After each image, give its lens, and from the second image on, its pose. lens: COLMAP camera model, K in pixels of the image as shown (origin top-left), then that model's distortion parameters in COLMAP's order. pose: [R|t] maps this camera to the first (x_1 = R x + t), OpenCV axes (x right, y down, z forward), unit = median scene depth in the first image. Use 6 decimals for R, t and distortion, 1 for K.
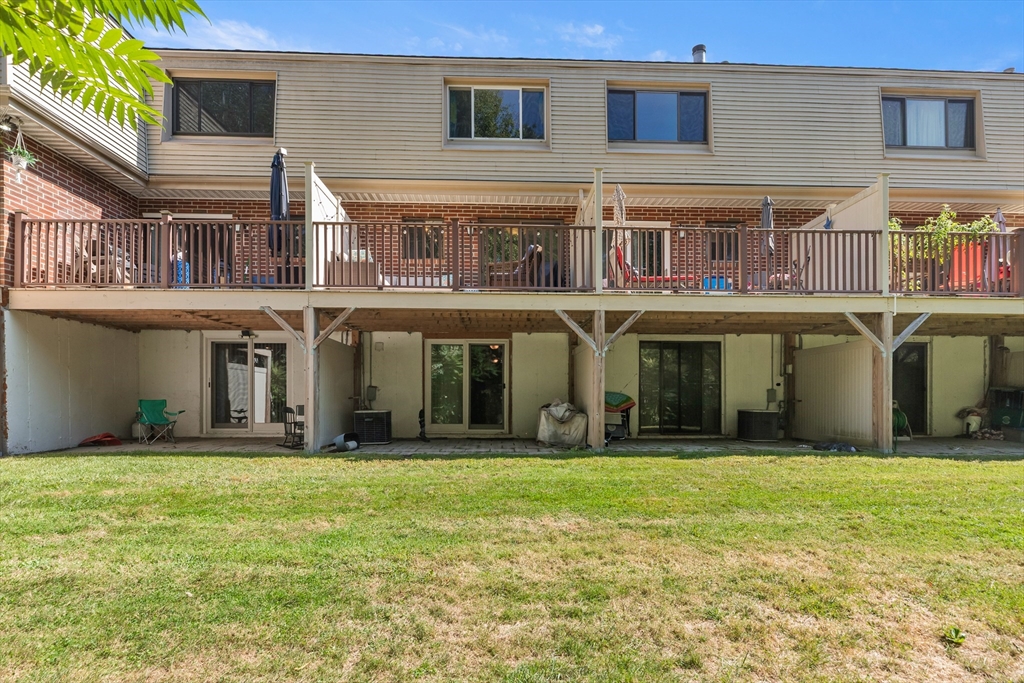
lens RADIAL K [[522.2, 0, 513.0], [0, 522.2, 381.8], [0, 0, 1]] dist [-0.003893, 0.000206]
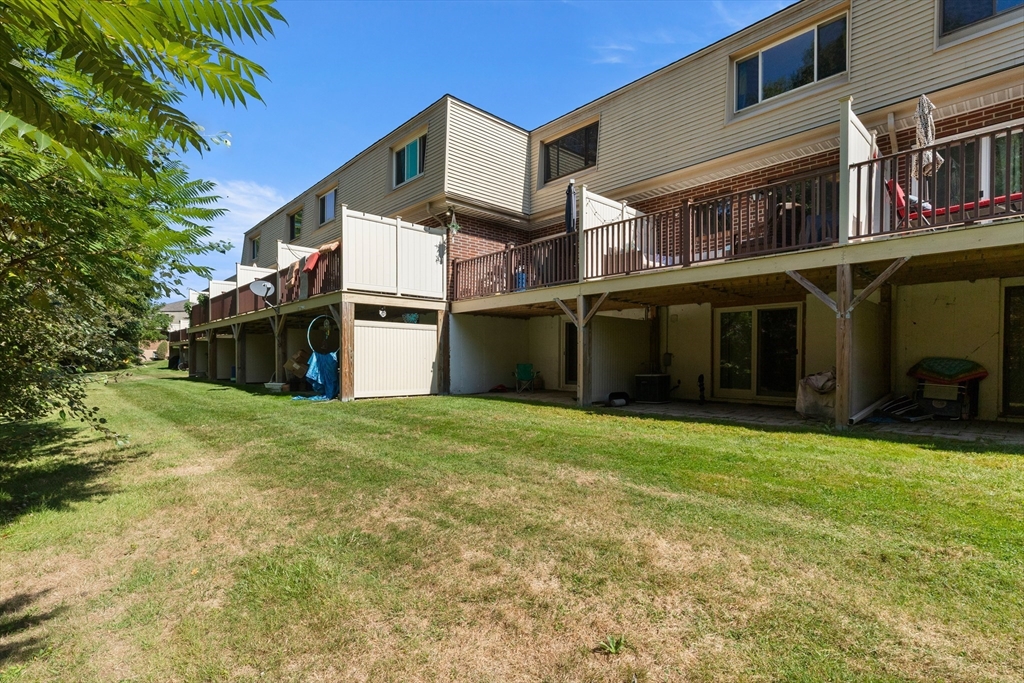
lens RADIAL K [[471.0, 0, 529.4], [0, 471.0, 341.7], [0, 0, 1]] dist [-0.000101, 0.000024]
pose [[0.673175, -0.027312, -0.738979, 0.307838], [0.021844, 0.999616, -0.017046, -0.006235], [0.739160, -0.004667, 0.673513, 0.076402]]
